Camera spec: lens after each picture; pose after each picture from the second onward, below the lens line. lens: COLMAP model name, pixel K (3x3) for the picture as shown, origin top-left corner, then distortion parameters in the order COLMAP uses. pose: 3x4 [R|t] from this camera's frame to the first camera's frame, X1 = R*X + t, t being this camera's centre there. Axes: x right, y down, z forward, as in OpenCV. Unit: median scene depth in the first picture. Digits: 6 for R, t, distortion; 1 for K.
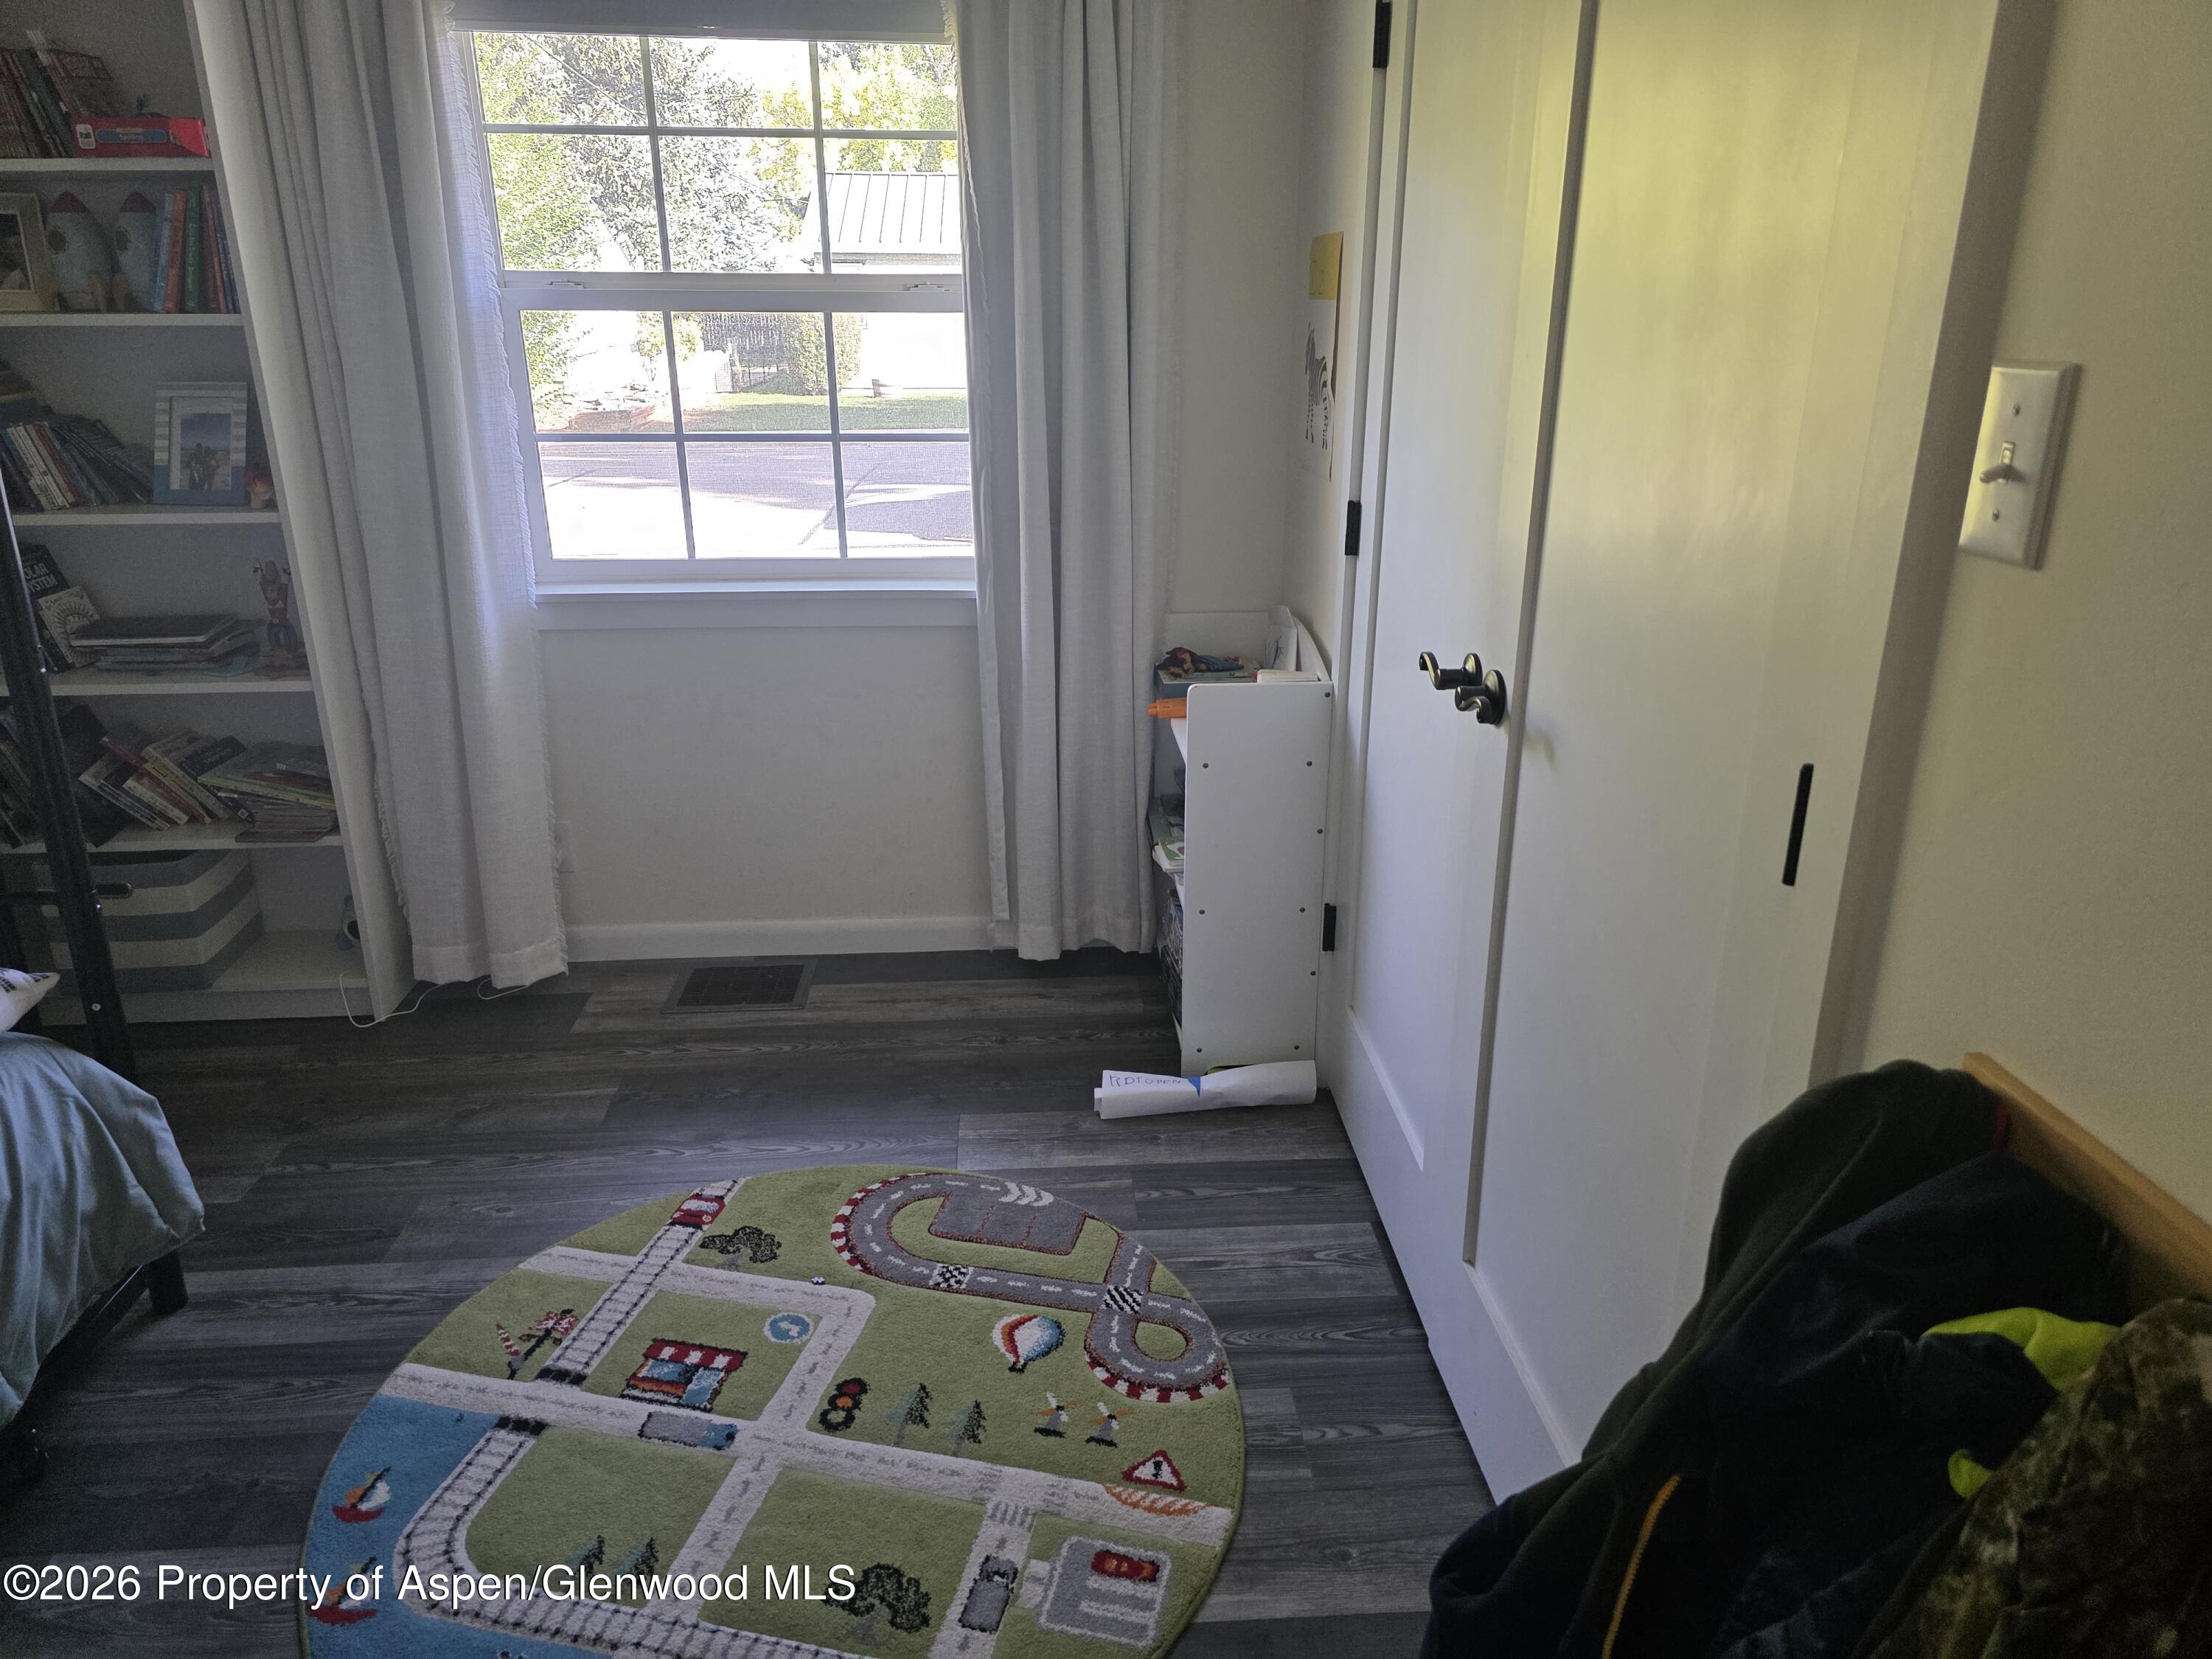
lens RADIAL K [[1474.4, 0, 1104.3], [0, 1474.4, 797.1], [0, 0, 1]] dist [0.052335, -0.045218]
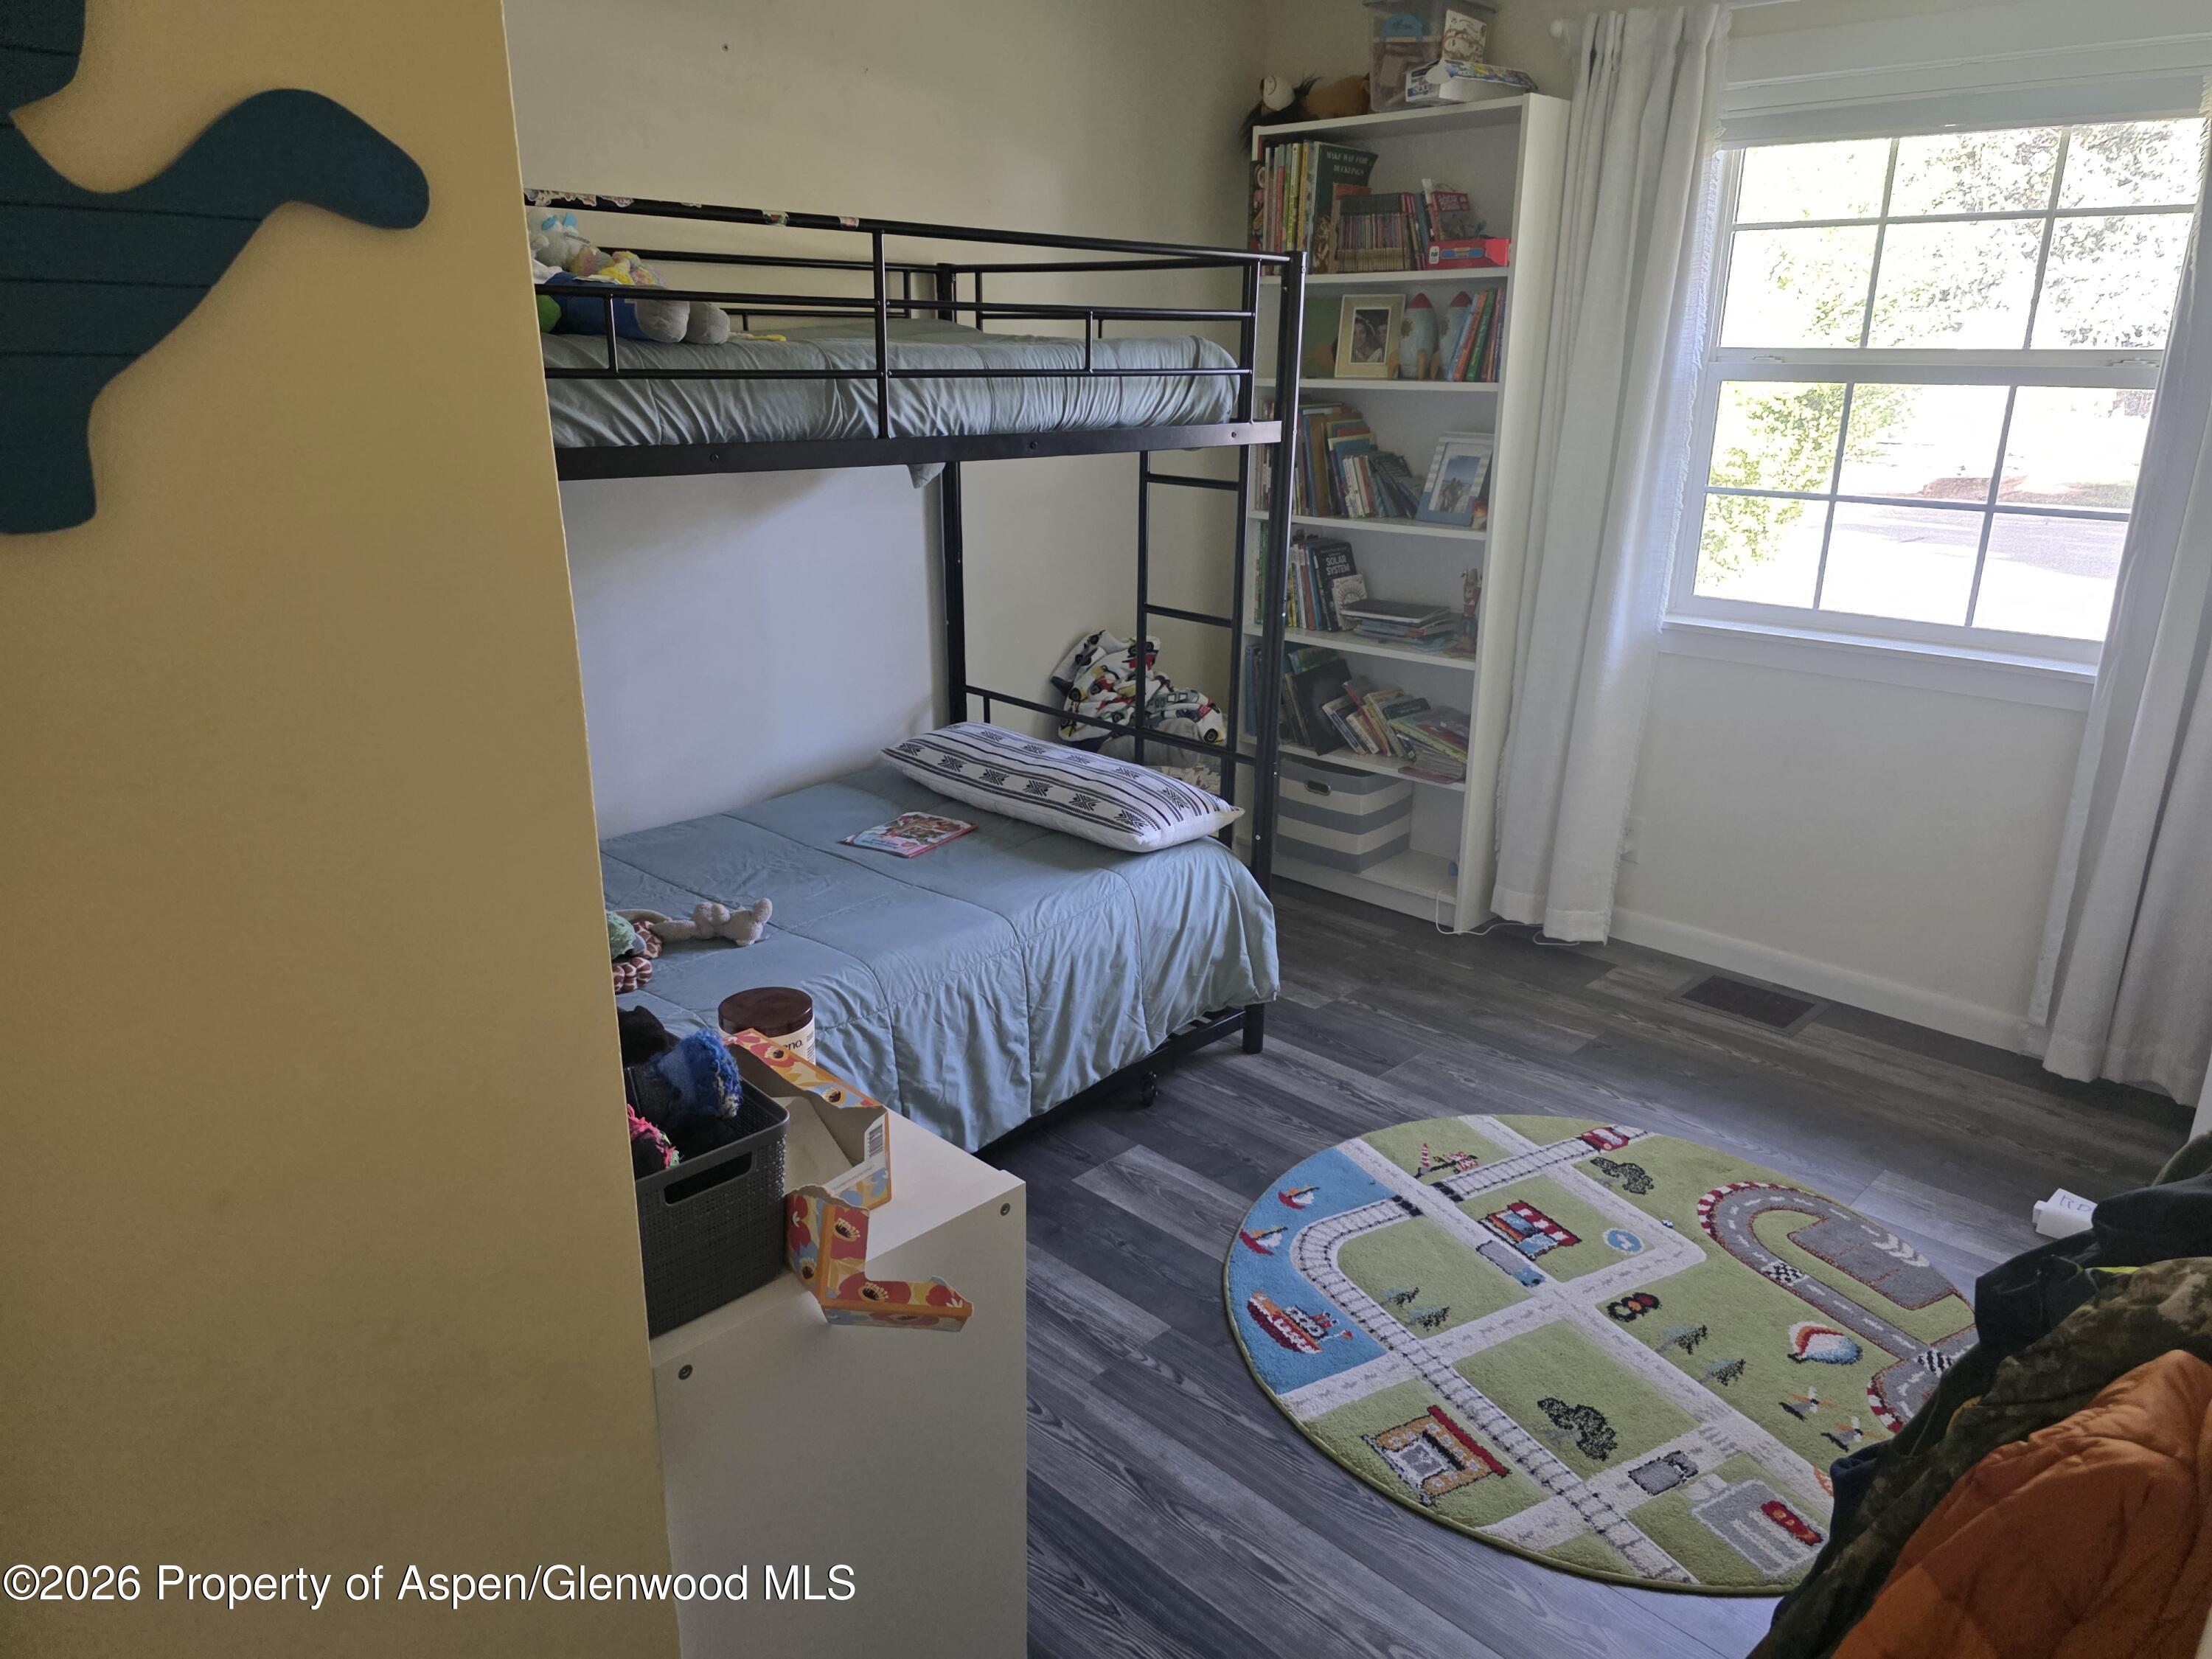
lens RADIAL K [[1491.3, 0, 1104.8], [0, 1491.3, 833.8], [0, 0, 1]] dist [0.031351, -0.054227]
pose [[0.663800, 0.232429, -0.710877, 0.231663], [-0.242684, 0.965993, 0.089229, 0.030512], [0.707442, 0.113288, 0.697633, -0.130779]]
